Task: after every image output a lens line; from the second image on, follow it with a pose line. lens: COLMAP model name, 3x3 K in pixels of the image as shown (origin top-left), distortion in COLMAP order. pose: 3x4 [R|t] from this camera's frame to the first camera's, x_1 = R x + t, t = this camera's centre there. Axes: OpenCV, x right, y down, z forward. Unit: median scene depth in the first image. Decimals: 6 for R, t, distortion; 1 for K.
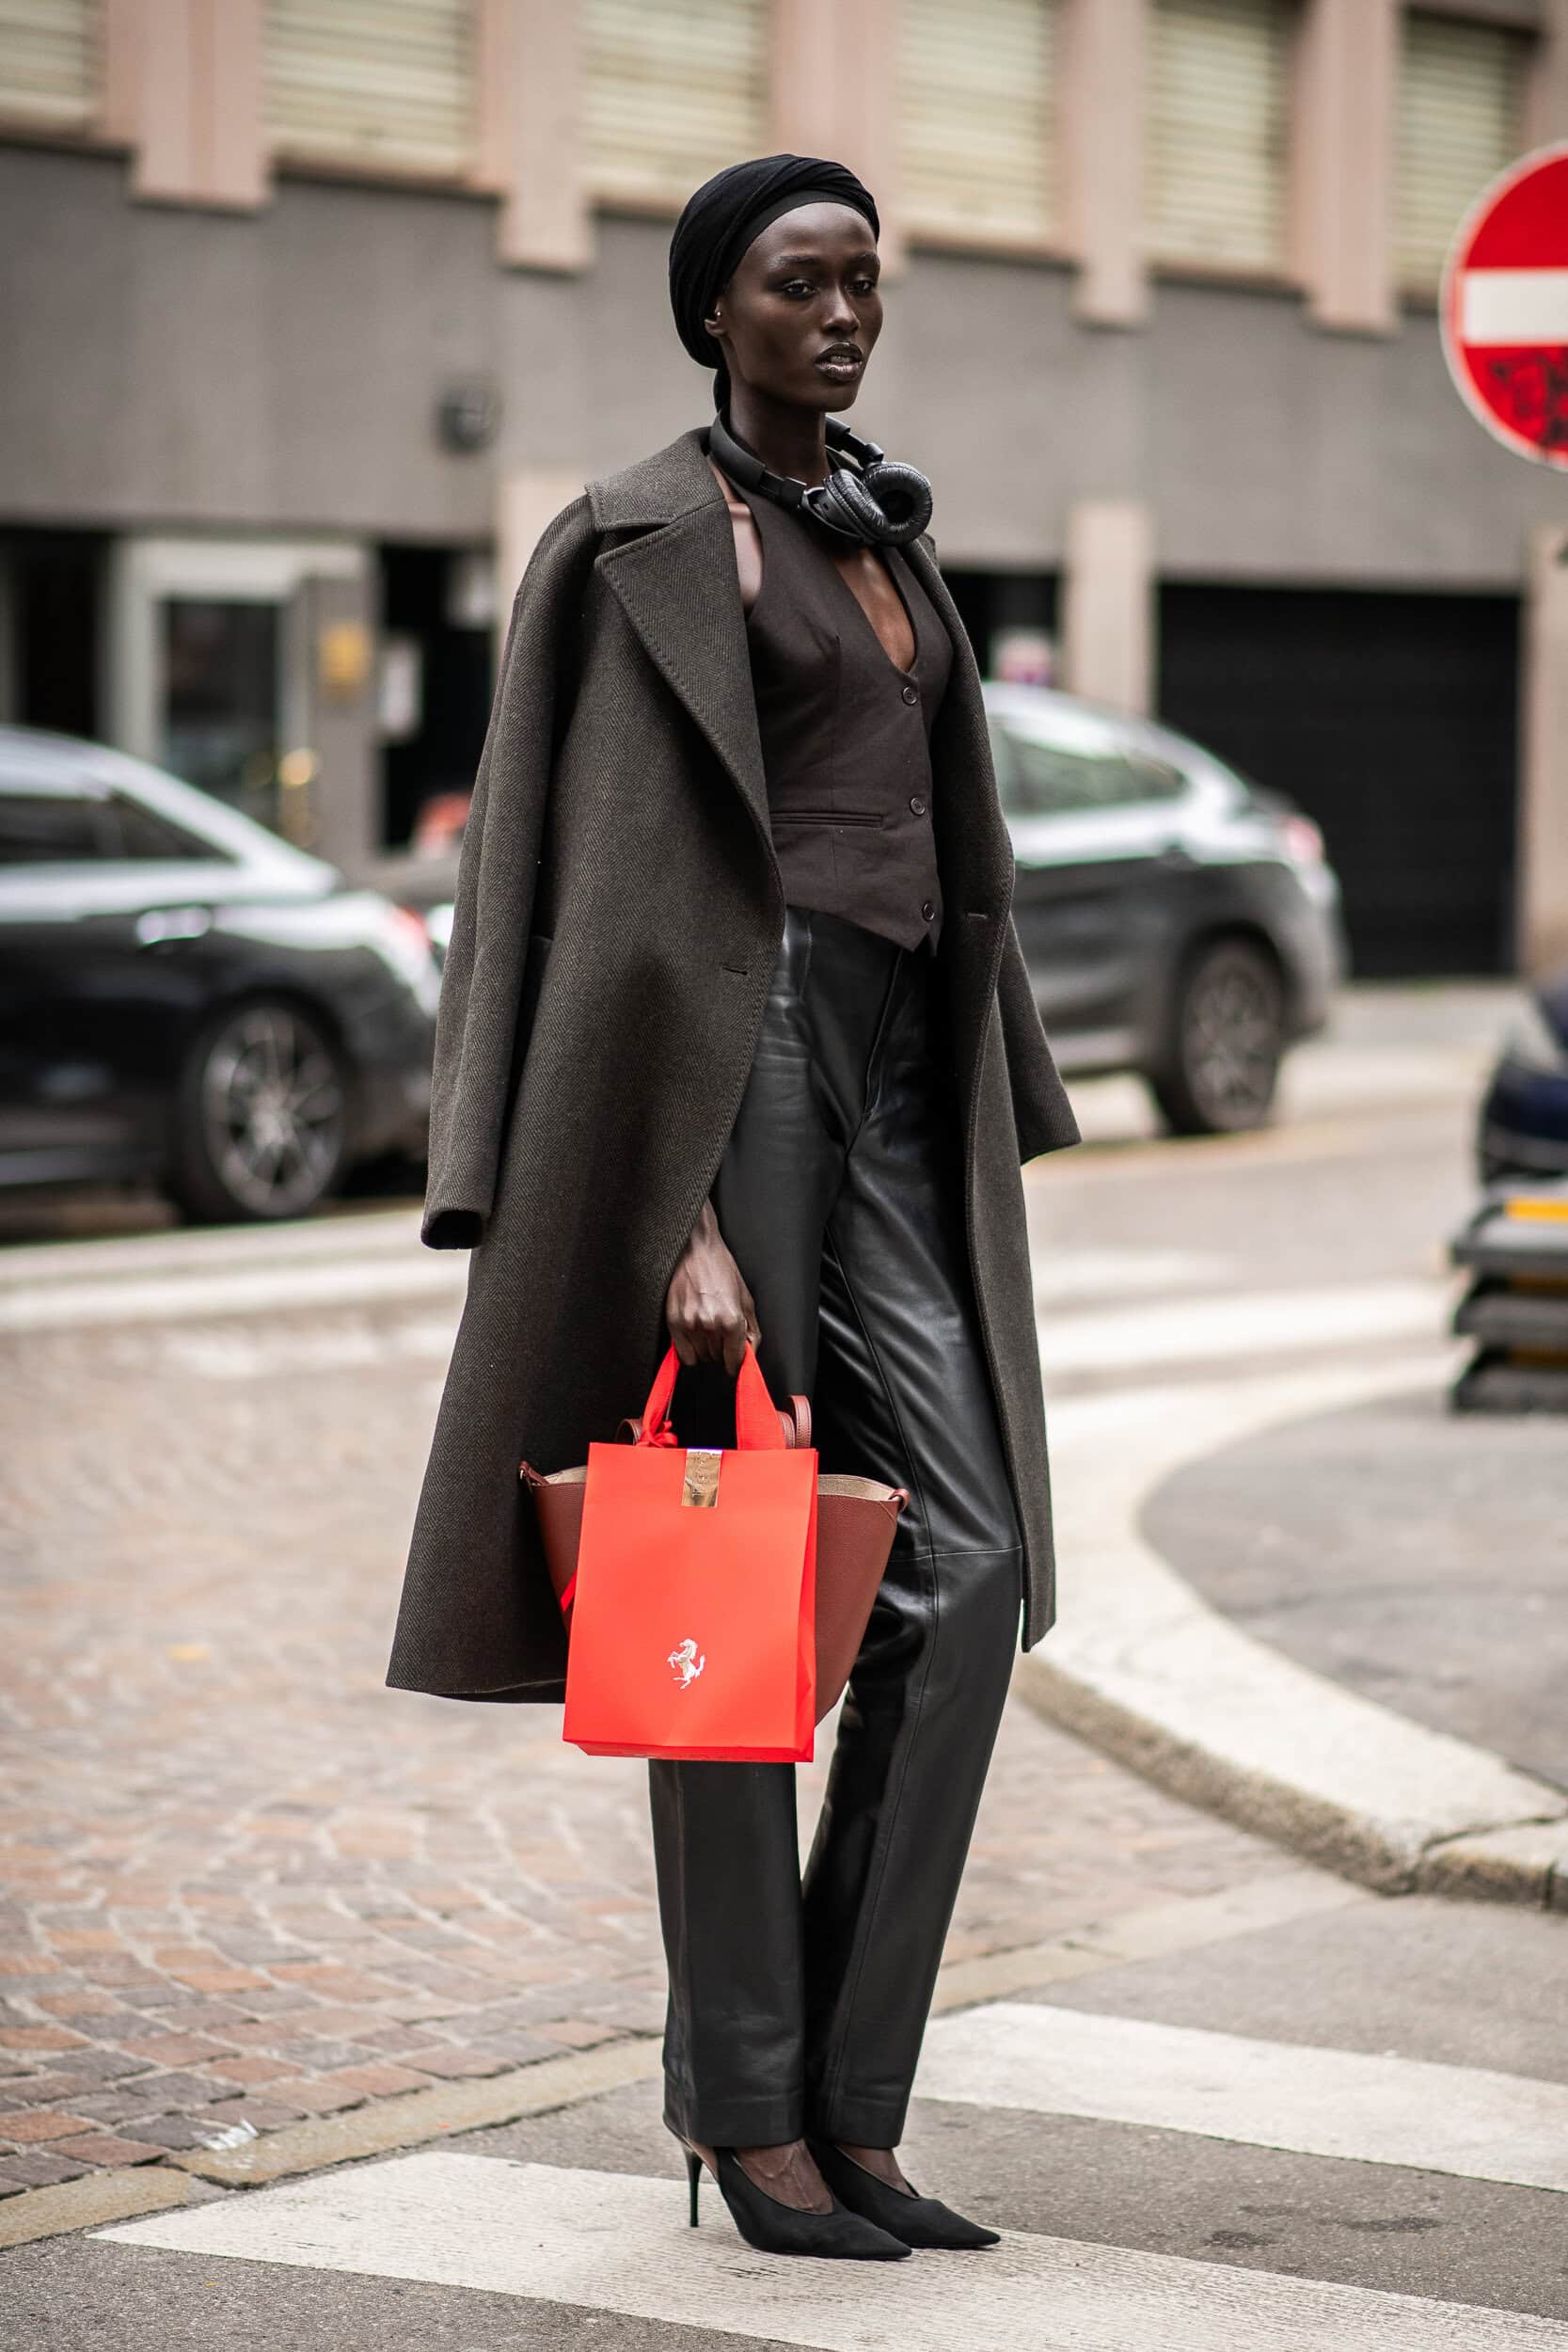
lens RADIAL K [[6072.3, 0, 784.0], [0, 6072.3, 1176.0], [0, 0, 1]] dist [0.018557, -0.136675]
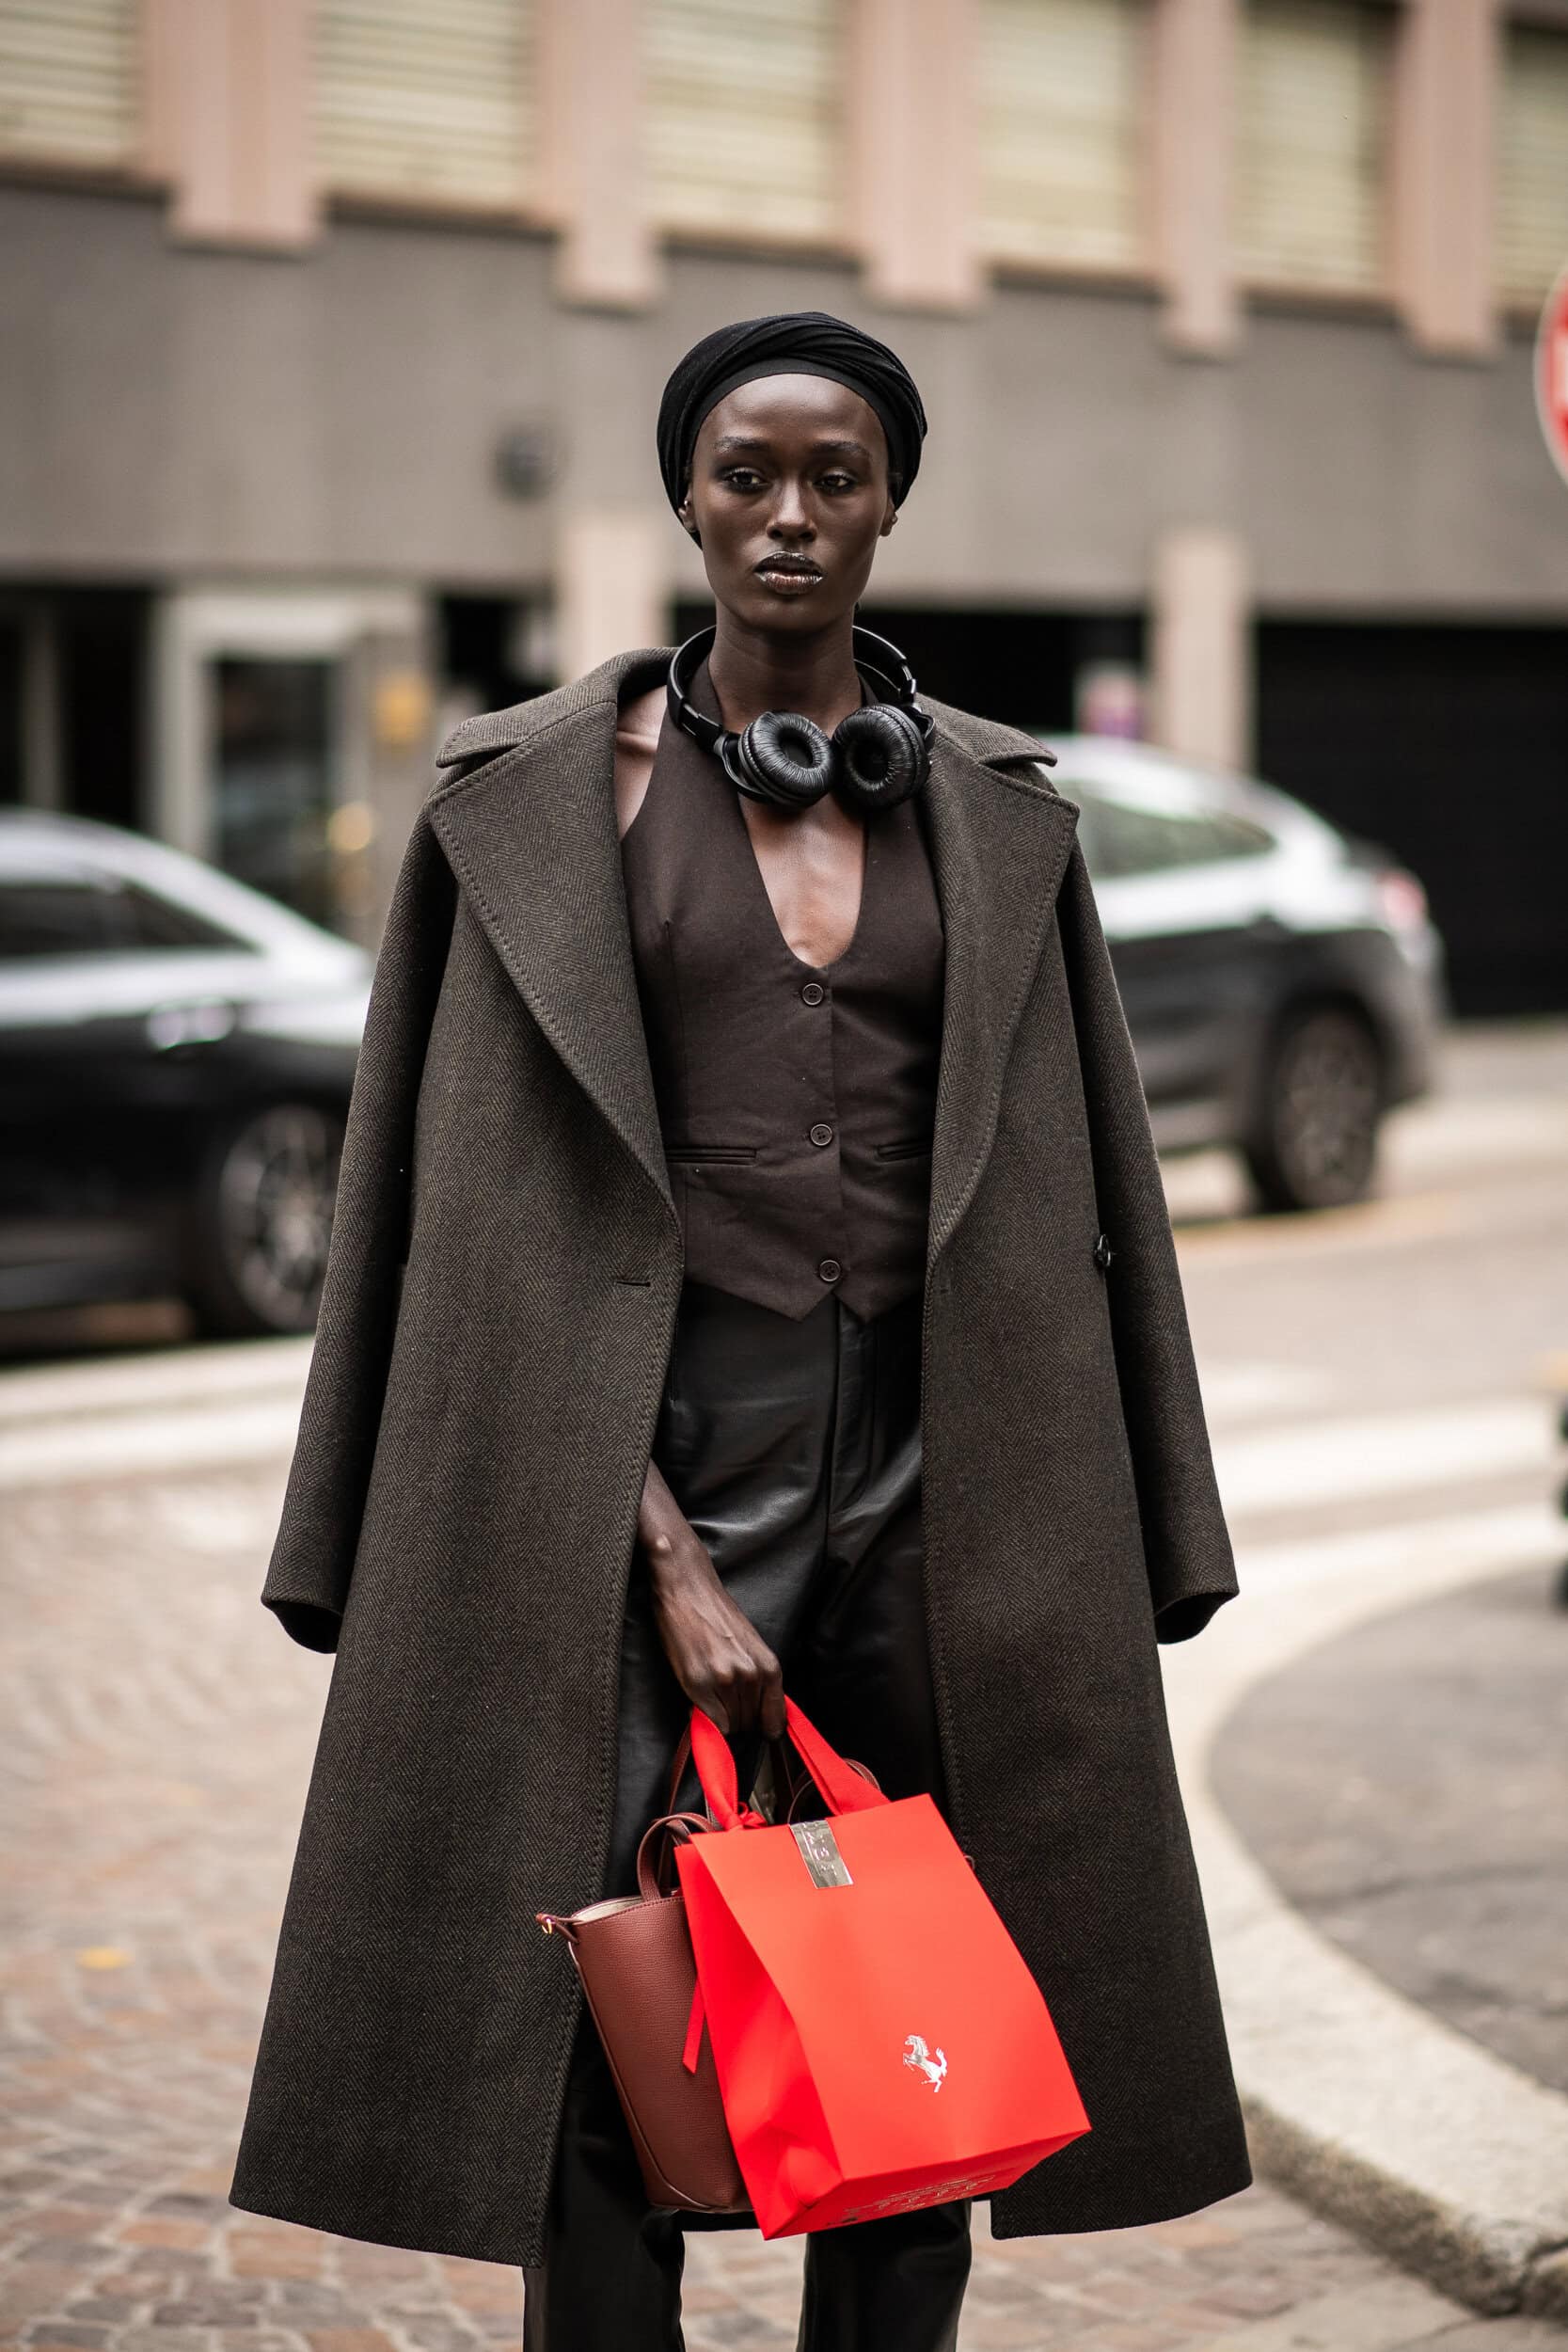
lens RADIAL K [[5599.3, 0, 784.0], [0, 5599.3, 1176.0], [0, 0, 1]] dist [-0.321209, 4.296918]
pose [[0.999564, -0.006522, -0.028812, 0.013920], [0.007013, 0.999832, 0.016964, -0.028101], [0.028697, -0.017159, 0.999441, 0.126228]]
